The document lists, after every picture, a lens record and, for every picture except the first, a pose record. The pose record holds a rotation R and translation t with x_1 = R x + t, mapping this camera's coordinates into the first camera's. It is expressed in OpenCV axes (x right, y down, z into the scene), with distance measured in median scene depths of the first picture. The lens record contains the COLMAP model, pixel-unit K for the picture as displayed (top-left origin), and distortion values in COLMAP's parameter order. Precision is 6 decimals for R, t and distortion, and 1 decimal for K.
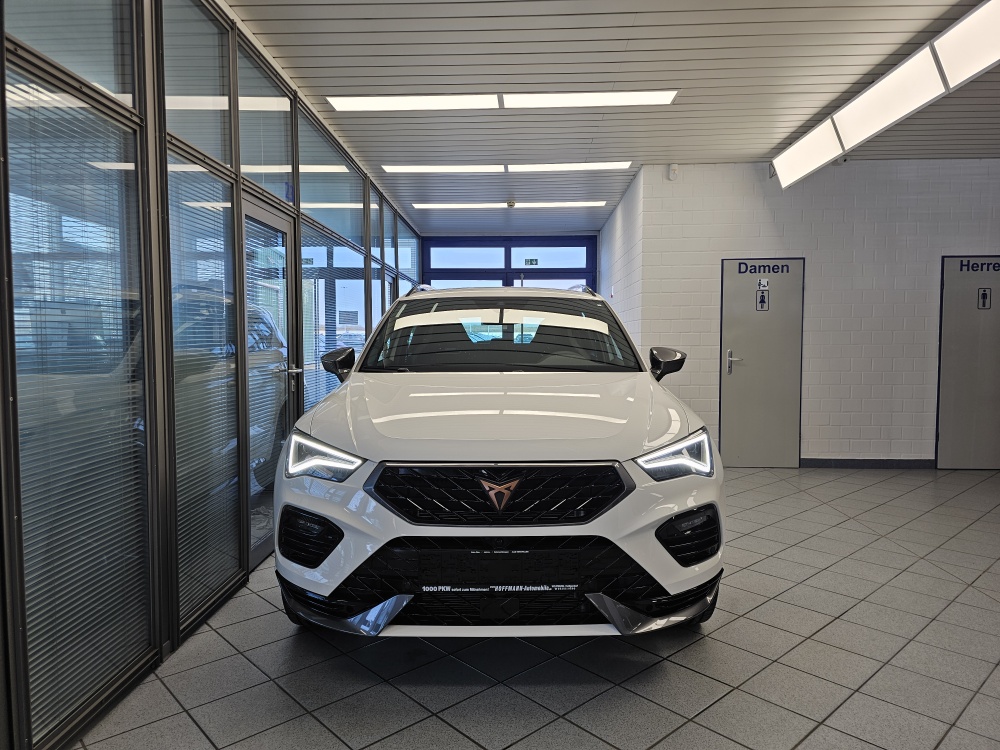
lens RADIAL K [[687.0, 0, 500.0], [0, 687.0, 375.0], [0, 0, 1]] dist [0.097353, -0.105936]
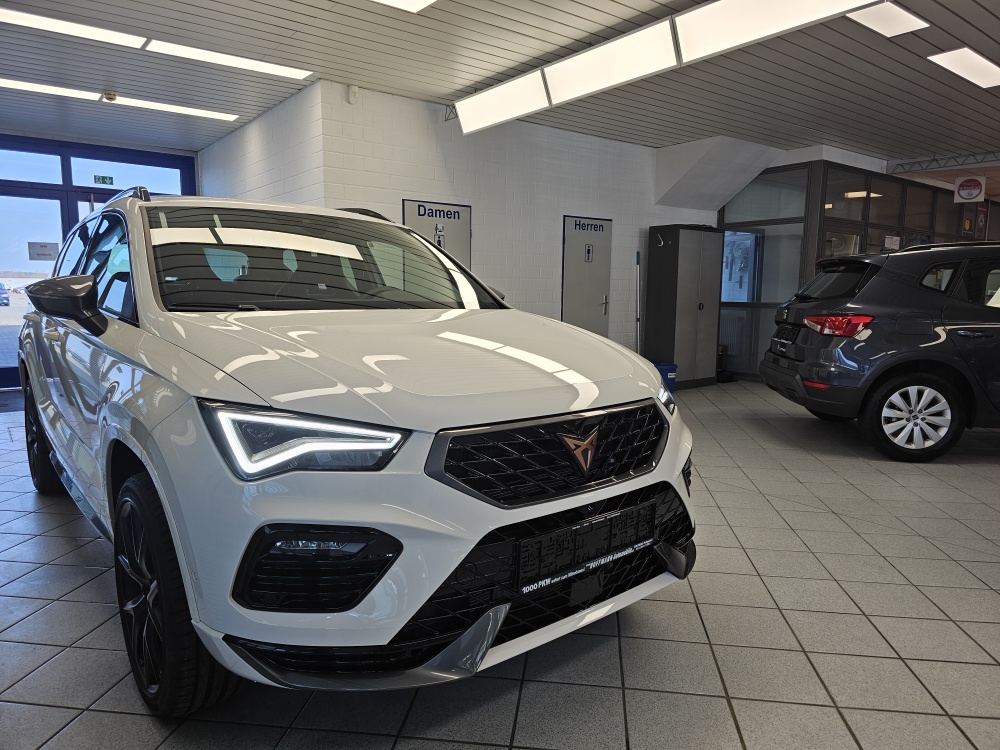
lens RADIAL K [[687.0, 0, 500.0], [0, 687.0, 375.0], [0, 0, 1]] dist [0.097353, -0.105936]
pose [[0.753369, -0.071462, 0.653704, -0.235222], [0.028208, 0.996675, 0.076447, 0.007631], [-0.656993, -0.039153, 0.752879, 0.182004]]
